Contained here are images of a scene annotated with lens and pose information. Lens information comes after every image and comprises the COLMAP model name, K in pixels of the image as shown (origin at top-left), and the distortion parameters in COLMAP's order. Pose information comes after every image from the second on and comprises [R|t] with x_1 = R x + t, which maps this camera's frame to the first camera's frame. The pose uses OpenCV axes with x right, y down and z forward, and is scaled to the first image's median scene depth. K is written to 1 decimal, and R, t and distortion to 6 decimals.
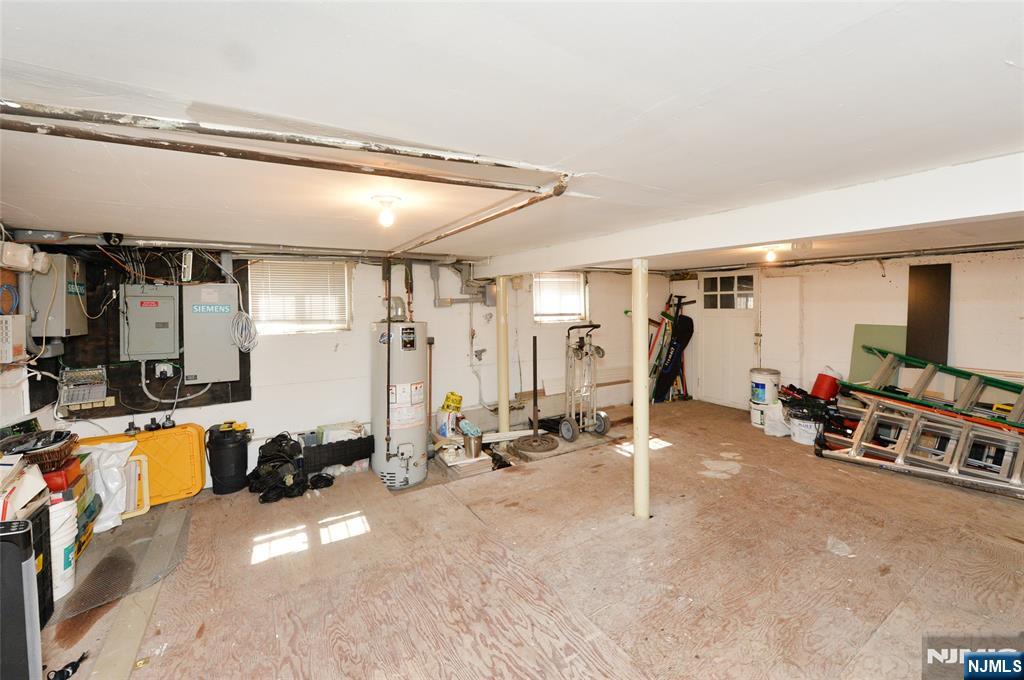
lens RADIAL K [[427.9, 0, 523.1], [0, 427.9, 313.0], [0, 0, 1]] dist [-0.004790, -0.000287]
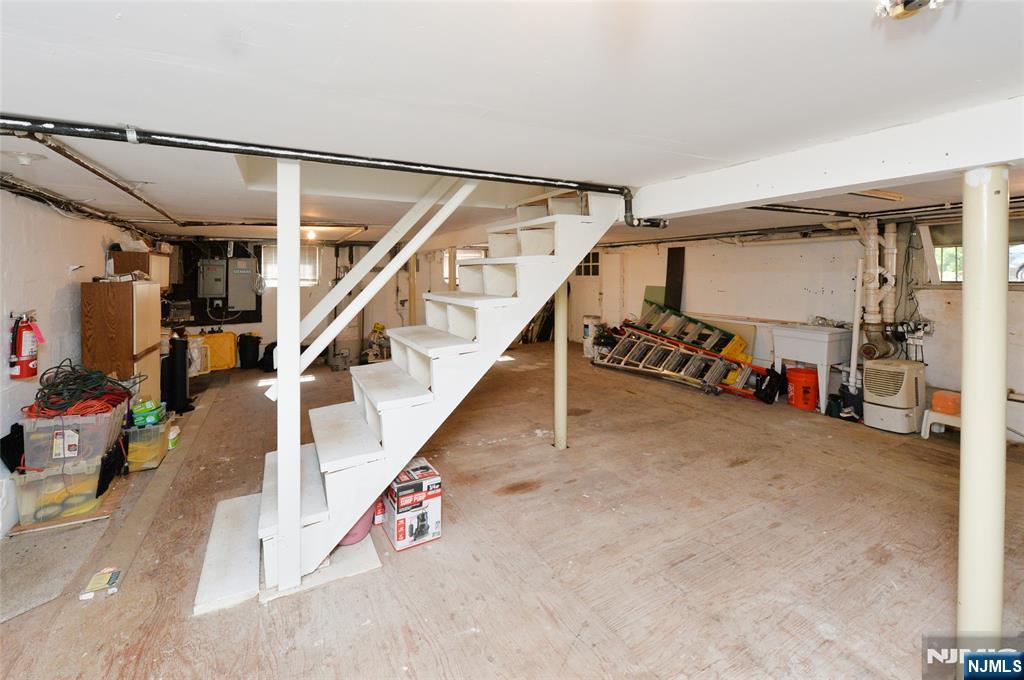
lens RADIAL K [[427.9, 0, 504.9], [0, 427.9, 272.1], [0, 0, 1]] dist [-0.004790, -0.000287]
pose [[0.997481, 0.007064, -0.070578, 0.545567], [-0.008650, 0.999716, -0.022198, 0.022987], [0.070401, 0.022753, 0.997259, -0.778623]]
